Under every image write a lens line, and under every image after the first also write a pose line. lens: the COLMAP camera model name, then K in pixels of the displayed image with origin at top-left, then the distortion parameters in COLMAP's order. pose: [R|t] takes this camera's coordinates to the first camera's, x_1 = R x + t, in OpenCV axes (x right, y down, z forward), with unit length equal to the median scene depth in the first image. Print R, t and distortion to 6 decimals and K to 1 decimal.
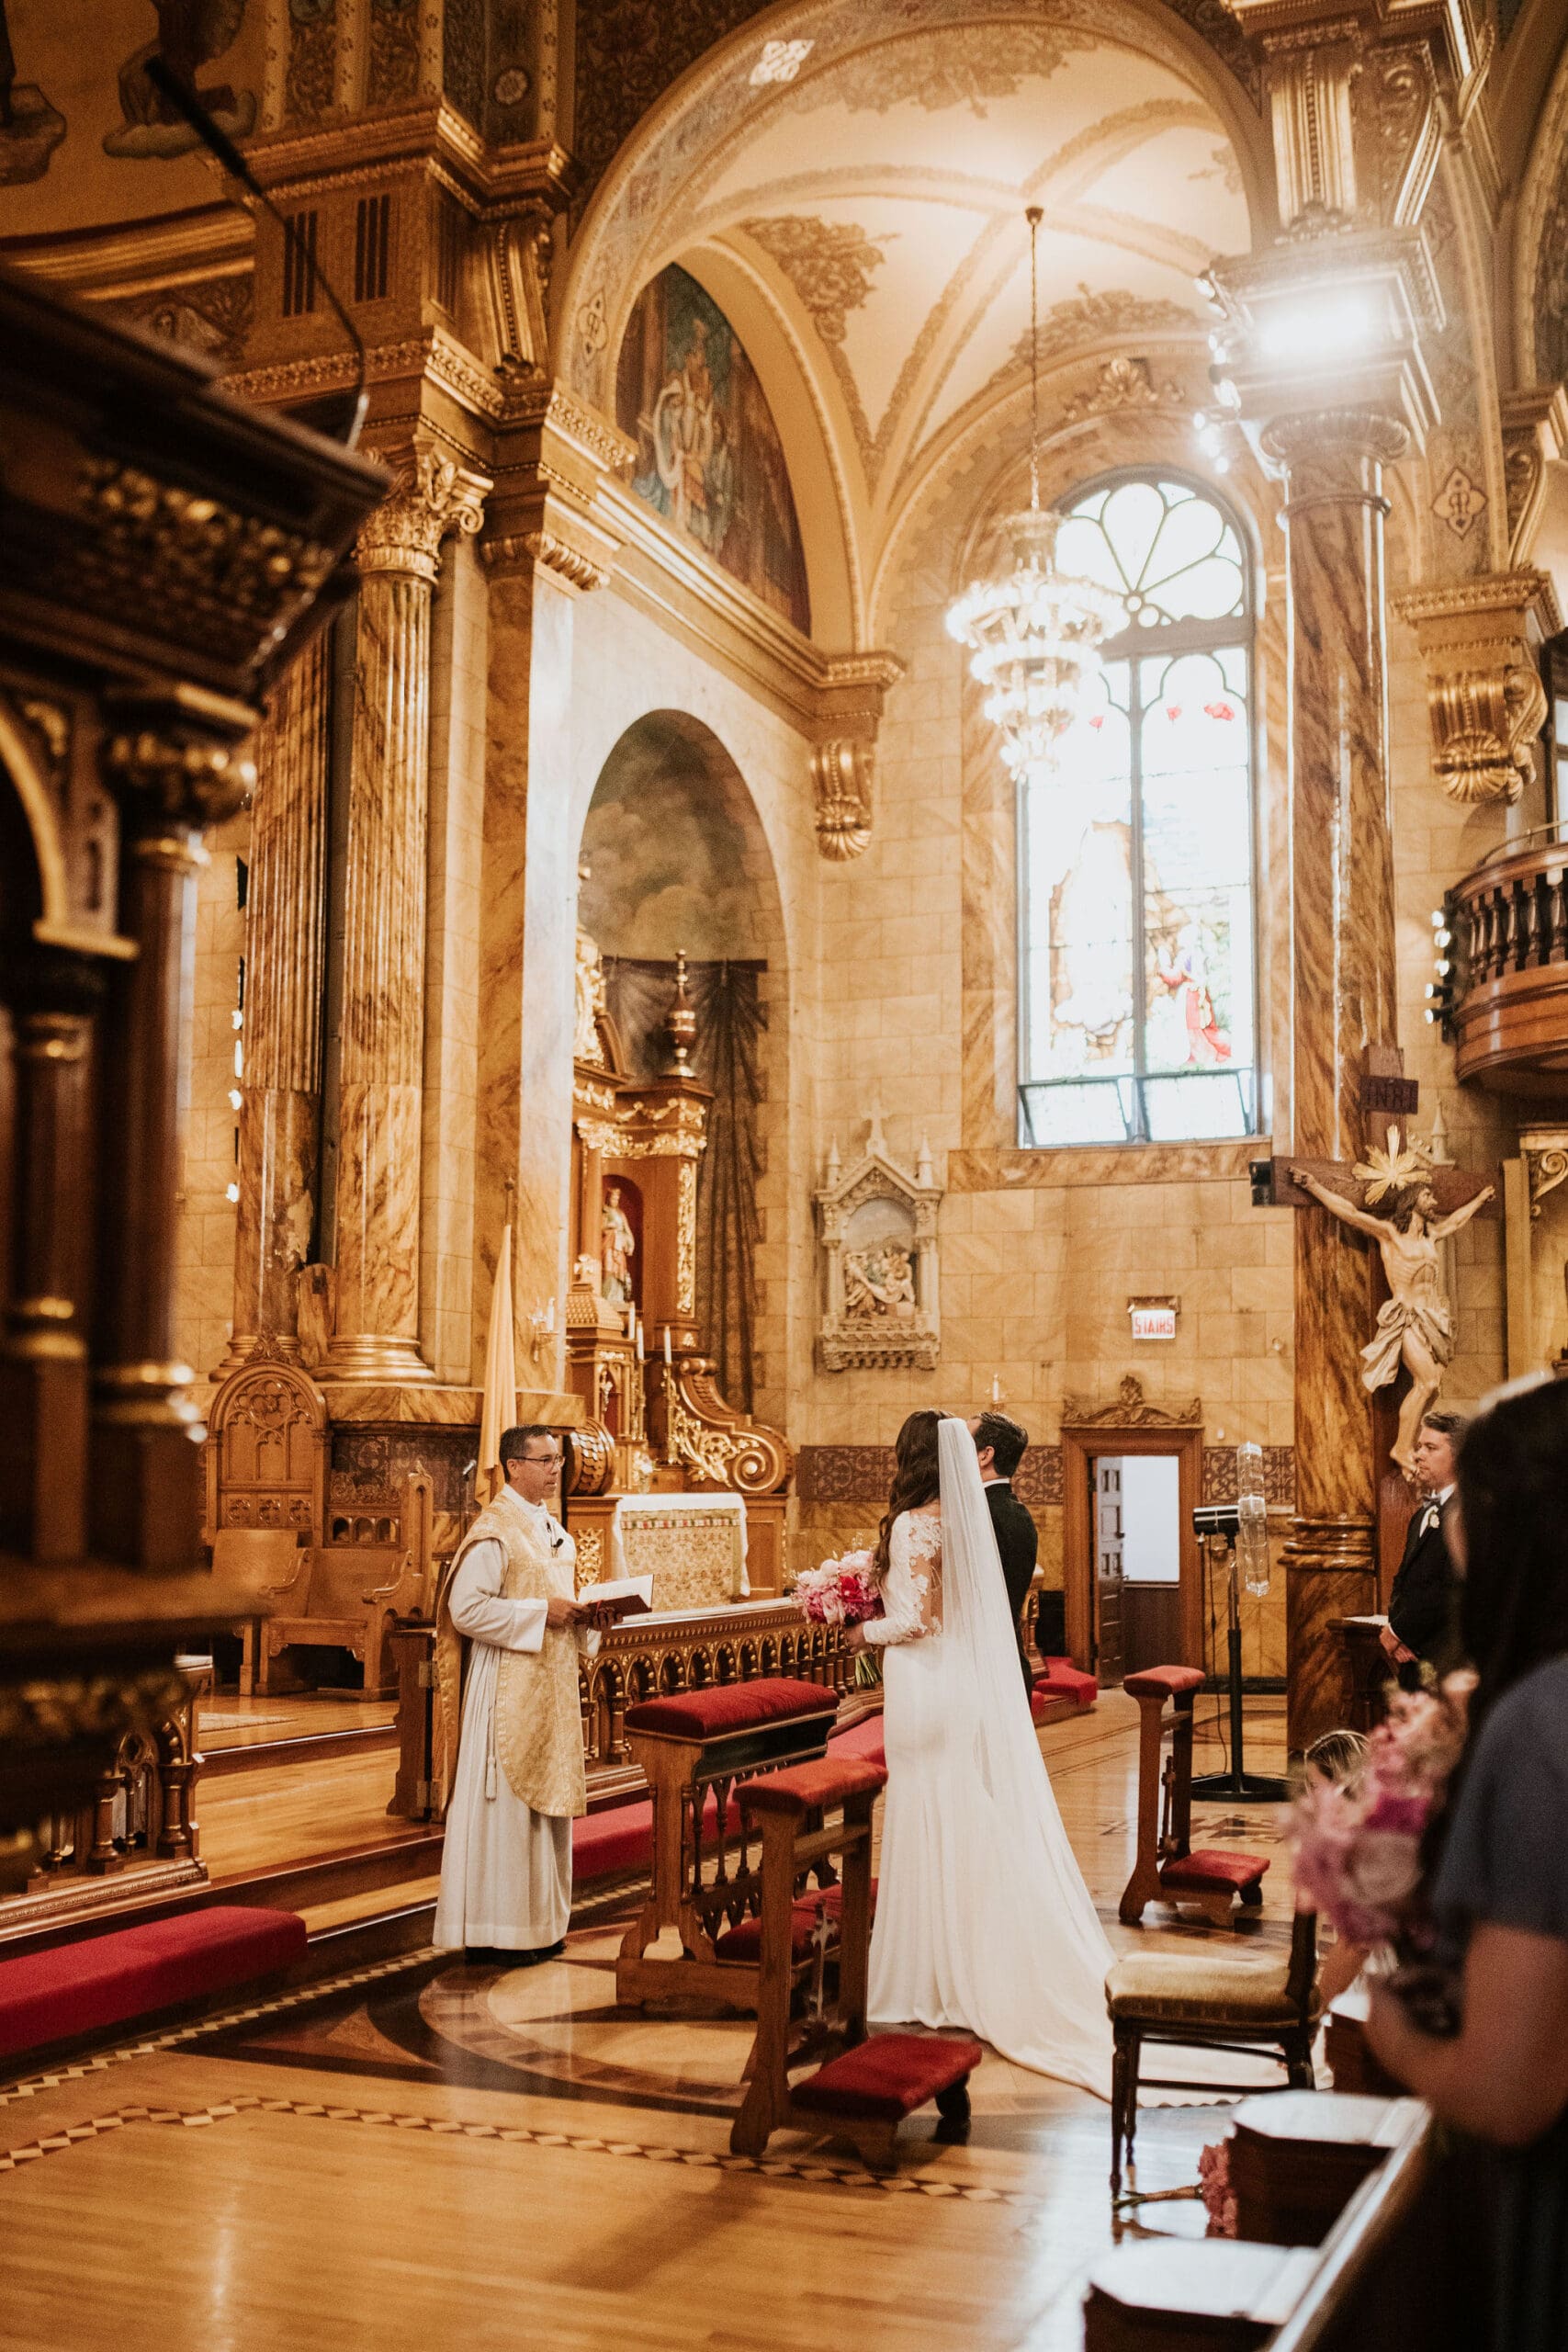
lens RADIAL K [[2433.3, 0, 786.6], [0, 2433.3, 1121.3], [0, 0, 1]] dist [-0.016976, 0.026813]
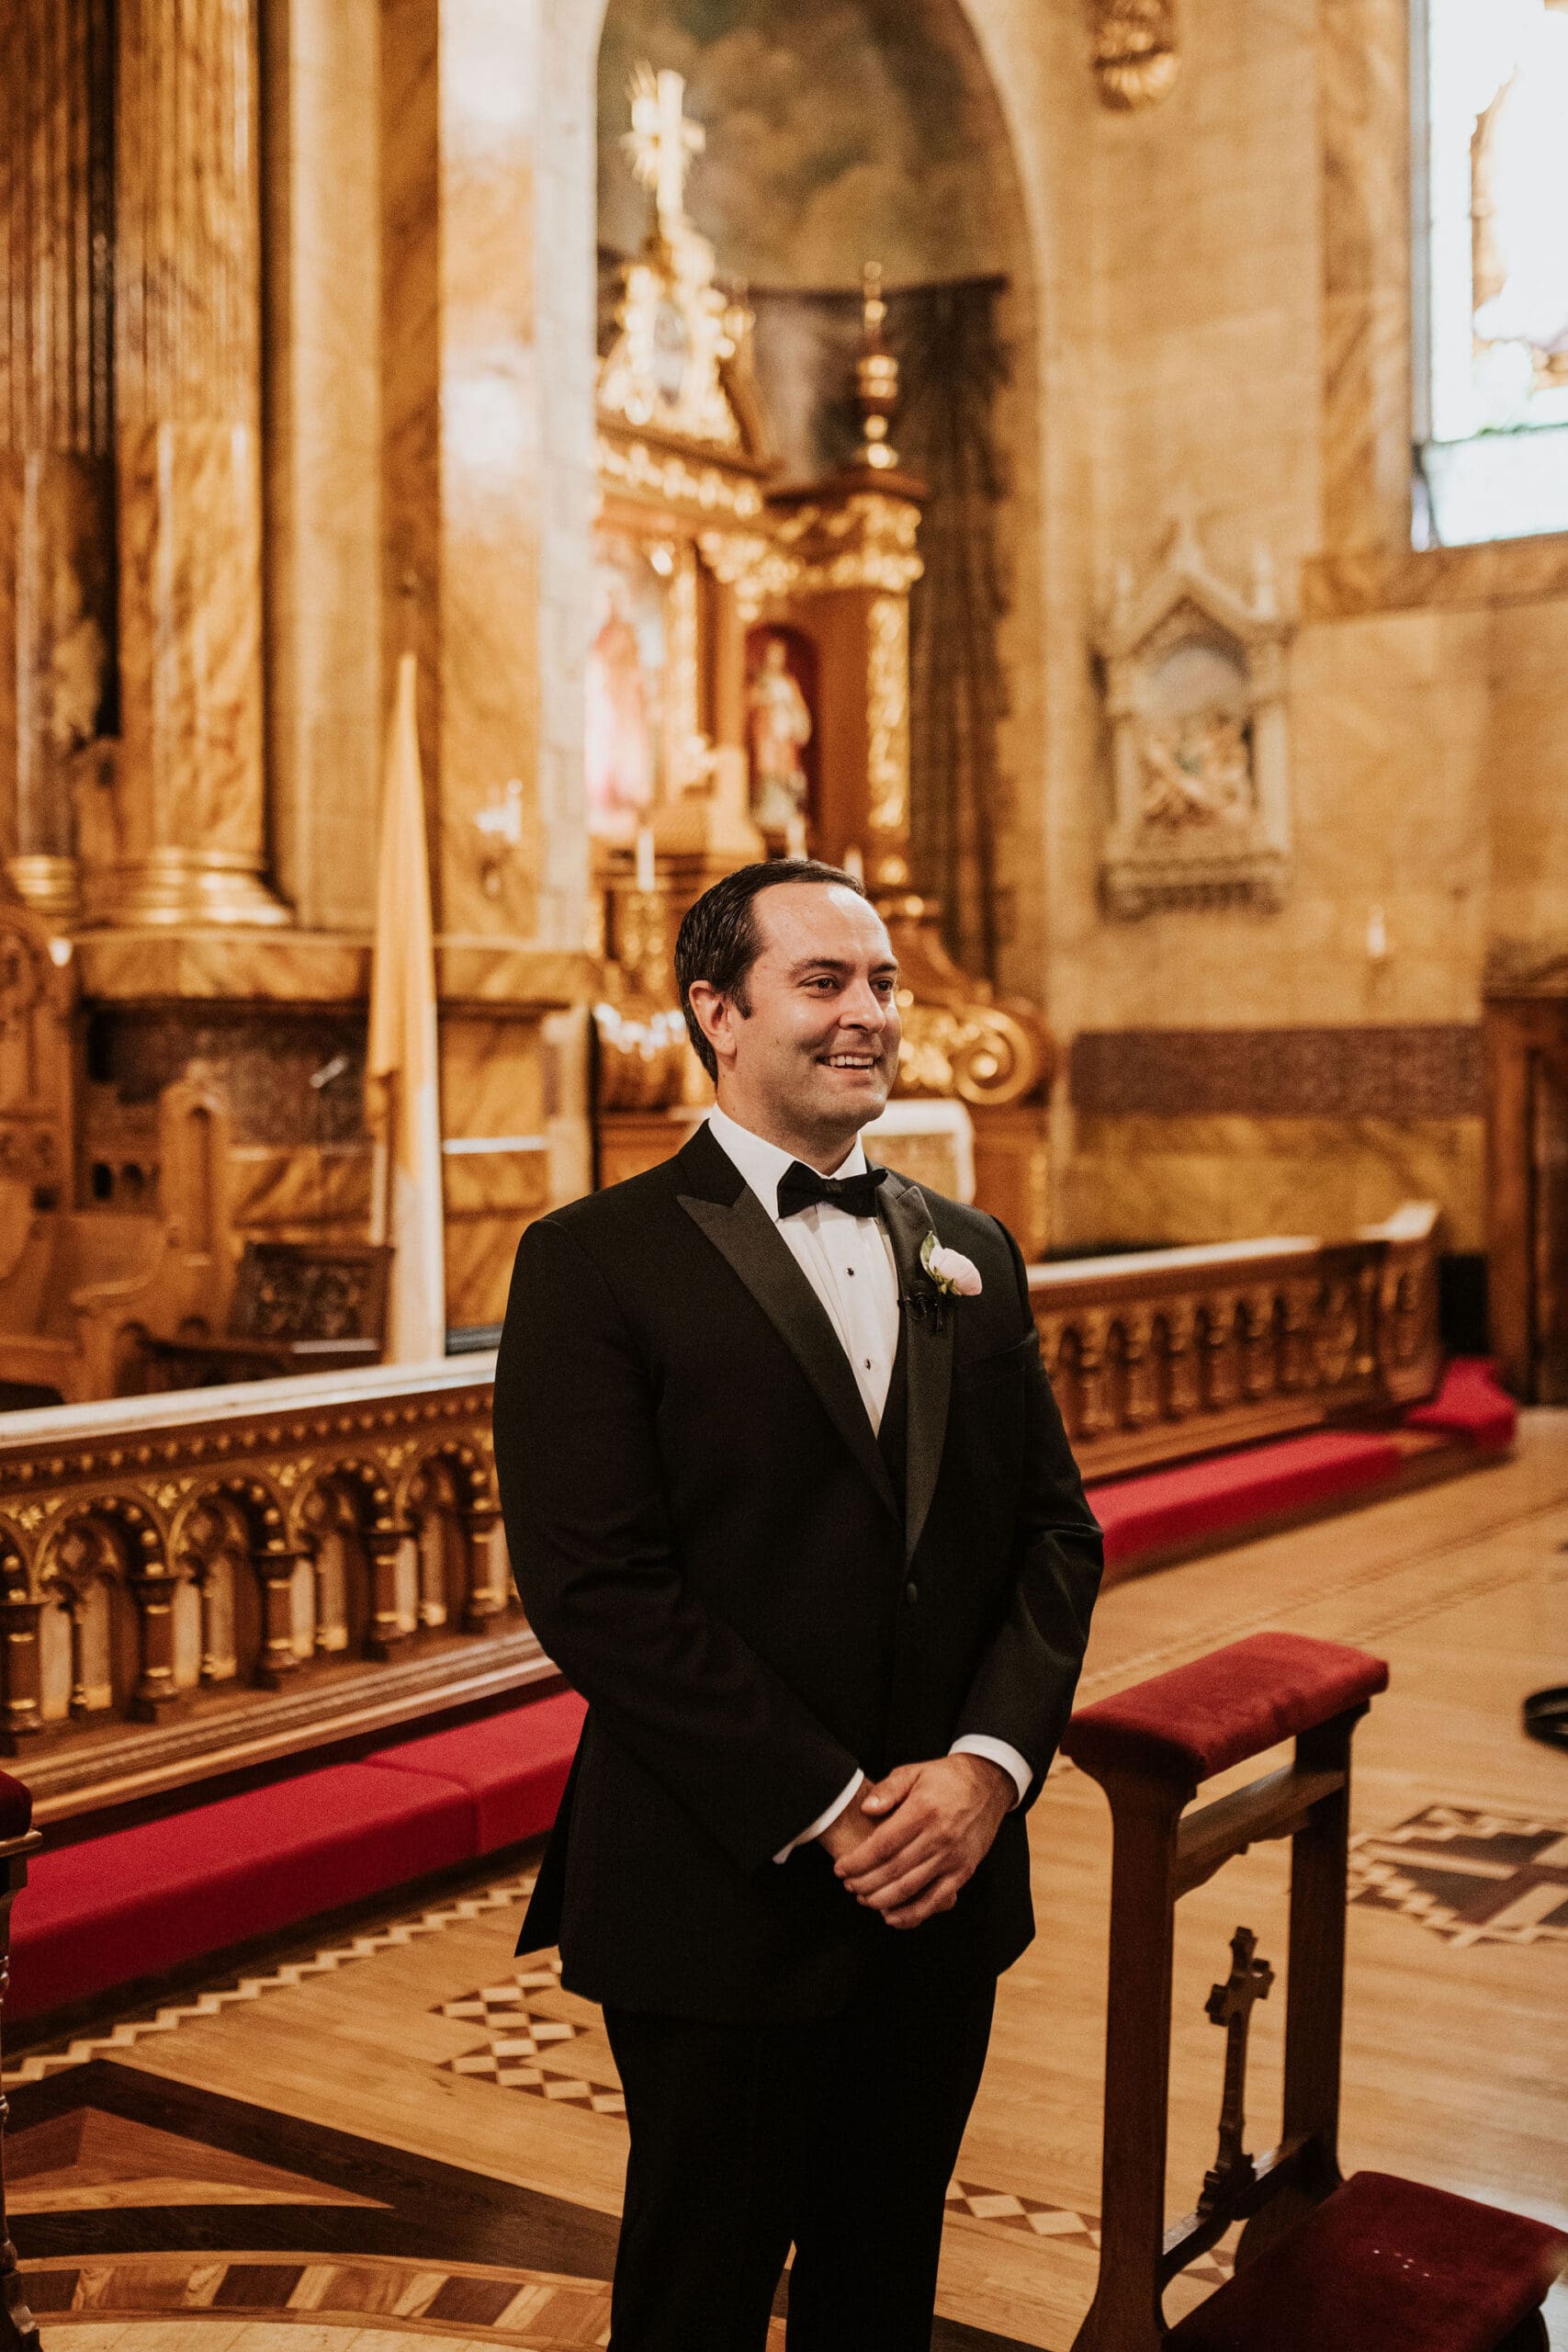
lens RADIAL K [[2645.4, 0, 727.1], [0, 2645.4, 1056.0], [0, 0, 1]] dist [-0.107381, 0.287977]
pose [[0.973026, -0.015080, -0.230204, 0.077313], [0.046463, 0.990224, 0.131521, 0.043433], [0.225970, -0.138669, 0.964214, 0.300447]]
